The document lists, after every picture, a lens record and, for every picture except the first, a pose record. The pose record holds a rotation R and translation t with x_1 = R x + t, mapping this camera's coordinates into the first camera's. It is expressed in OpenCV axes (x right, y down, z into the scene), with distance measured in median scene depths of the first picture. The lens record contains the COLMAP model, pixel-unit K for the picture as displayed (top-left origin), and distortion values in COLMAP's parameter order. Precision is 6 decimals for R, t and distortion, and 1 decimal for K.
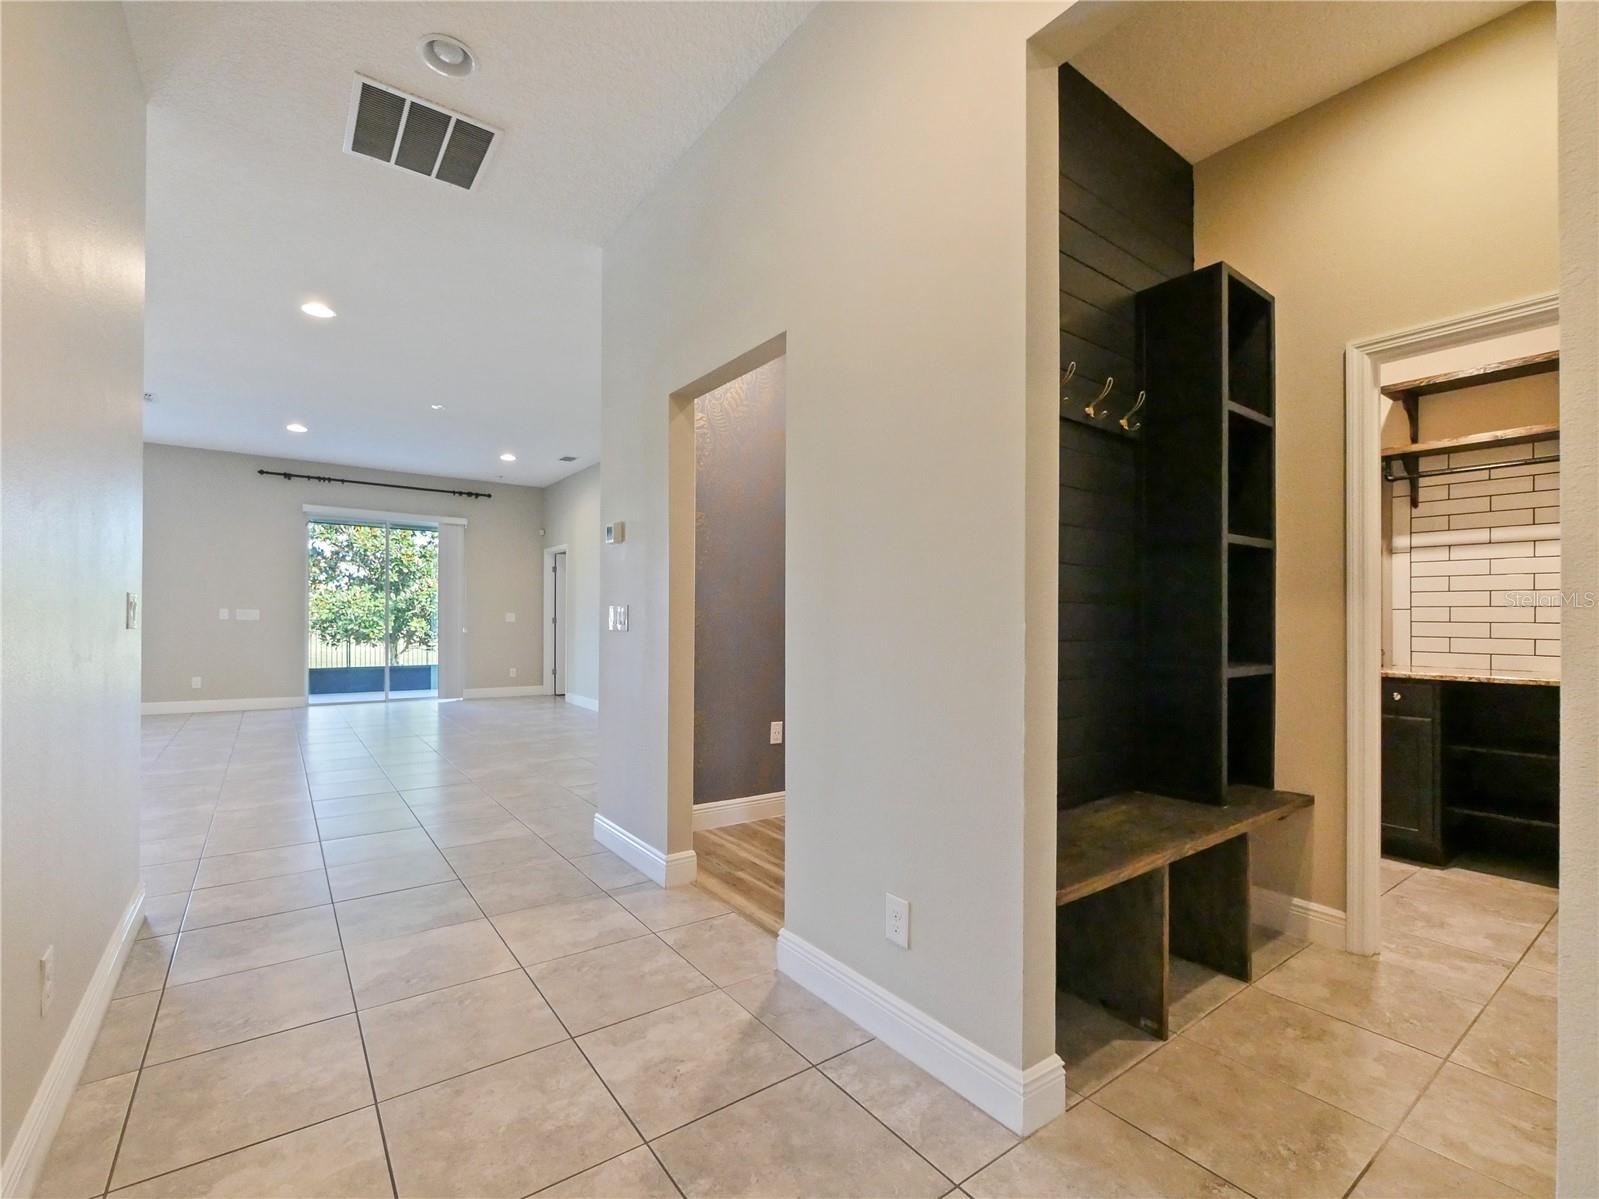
lens RADIAL K [[695.7, 0, 774.7], [0, 695.7, 610.4], [0, 0, 1]] dist [-0.004384, 0.000189]
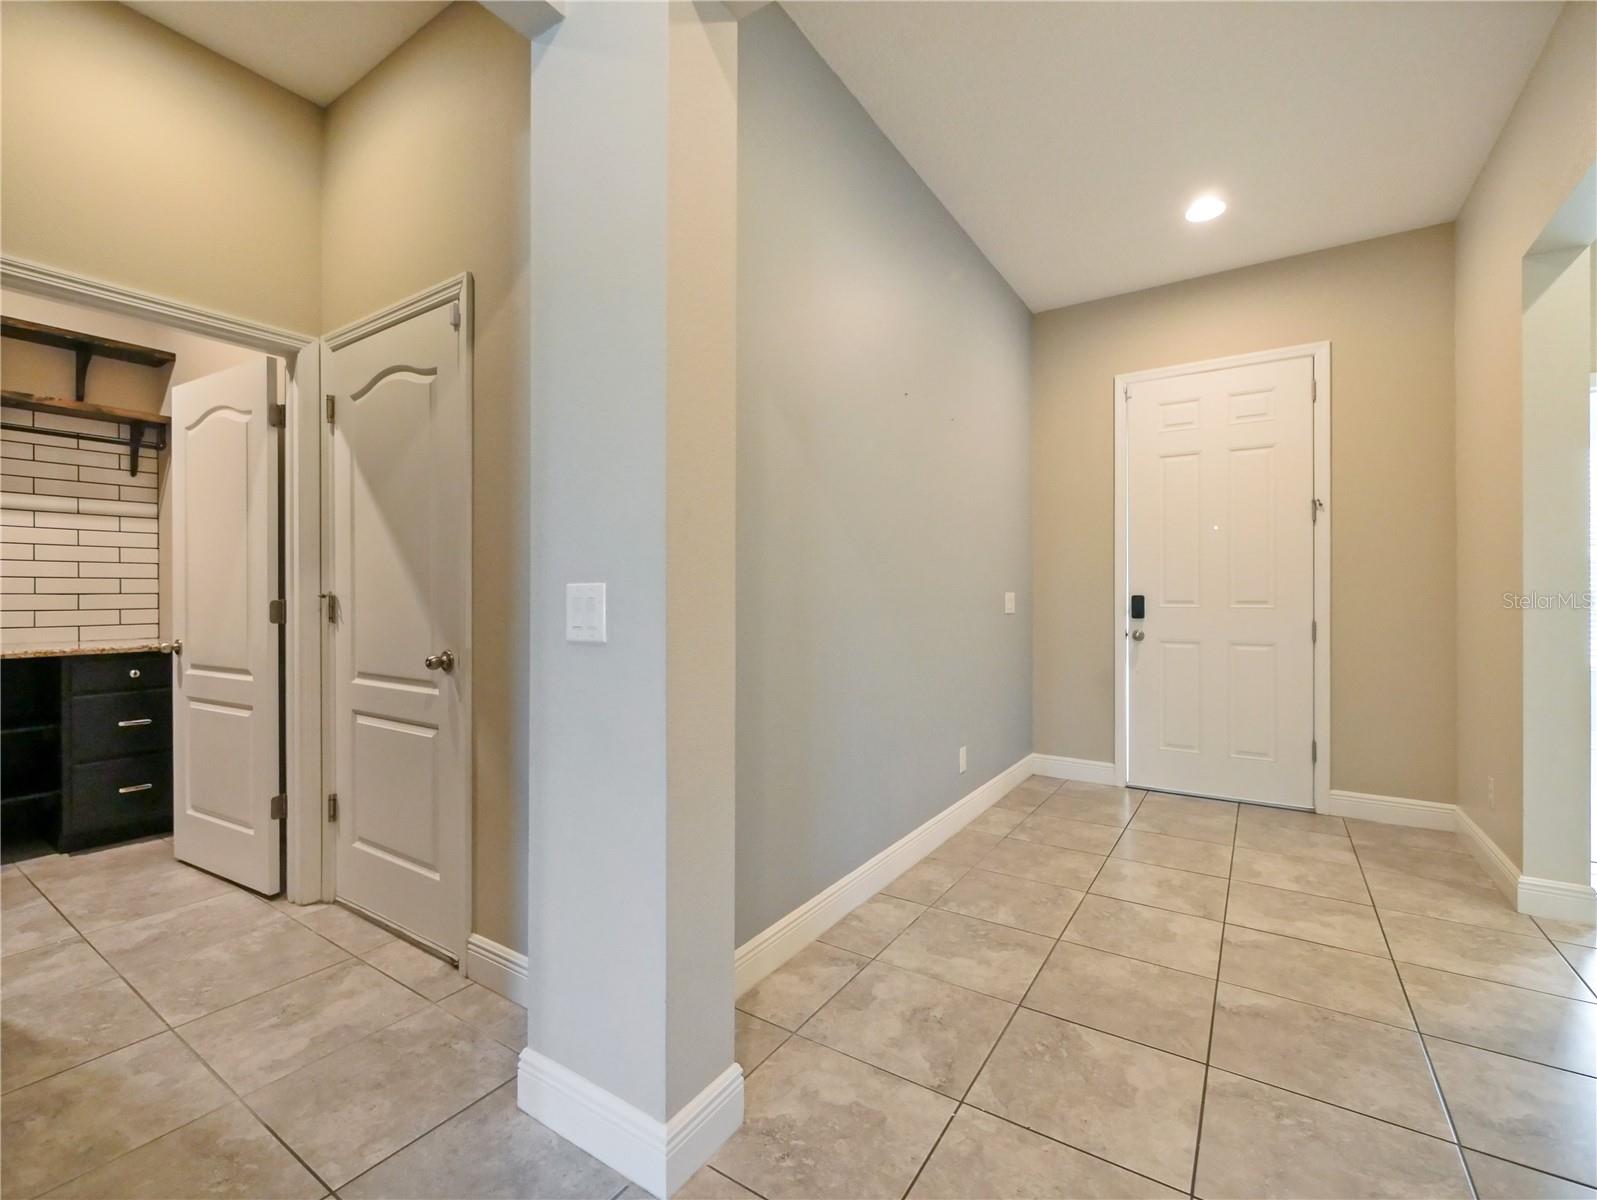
lens RADIAL K [[686.8, 0, 798.8], [0, 686.8, 594.0], [0, 0, 1]] dist [-0.006197, -0.000142]
pose [[-0.346207, -0.012447, 0.938076, -0.200540], [-0.016647, 0.999836, 0.007123, -0.010690], [-0.938010, -0.013150, -0.346357, 0.341133]]
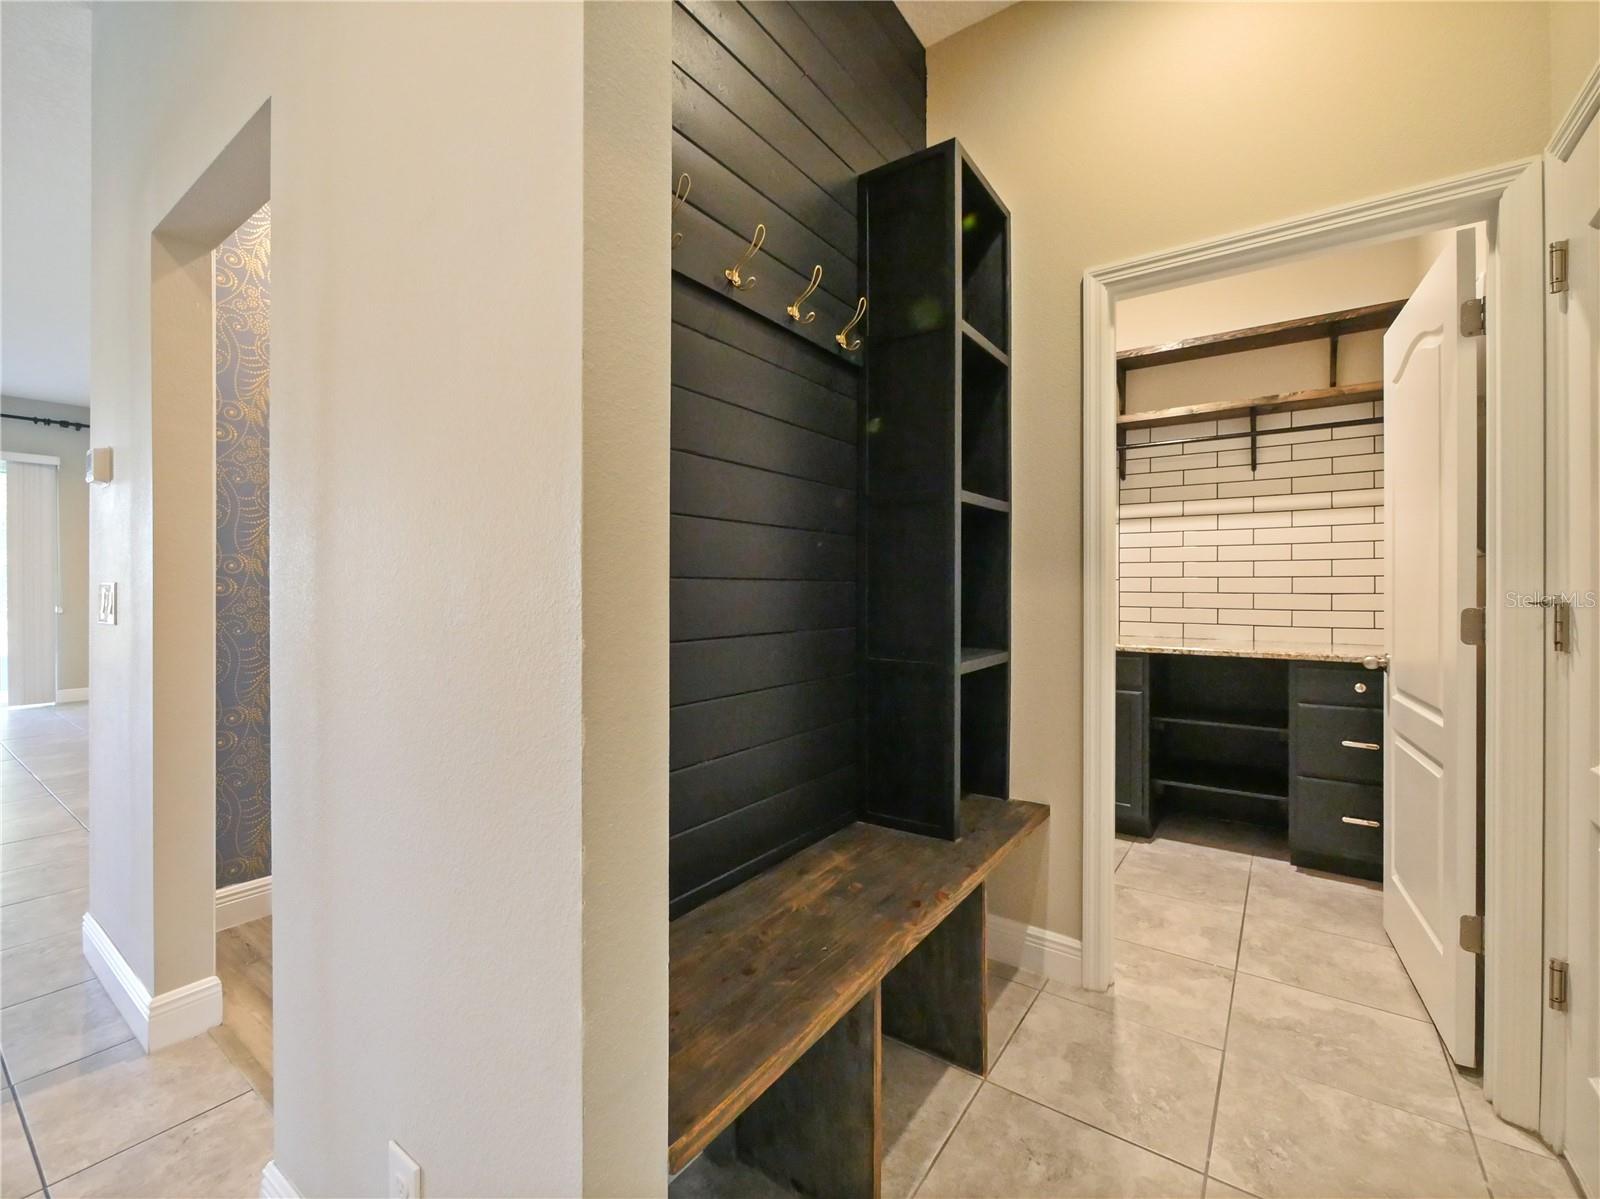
lens RADIAL K [[696.2, 0, 774.1], [0, 696.2, 590.4], [0, 0, 1]] dist [-0.004384, 0.000189]
pose [[0.951427, -0.009874, 0.307715, 0.196752], [0.004012, 0.999798, 0.019679, -0.013233], [-0.307847, -0.017489, 0.951275, 0.297411]]
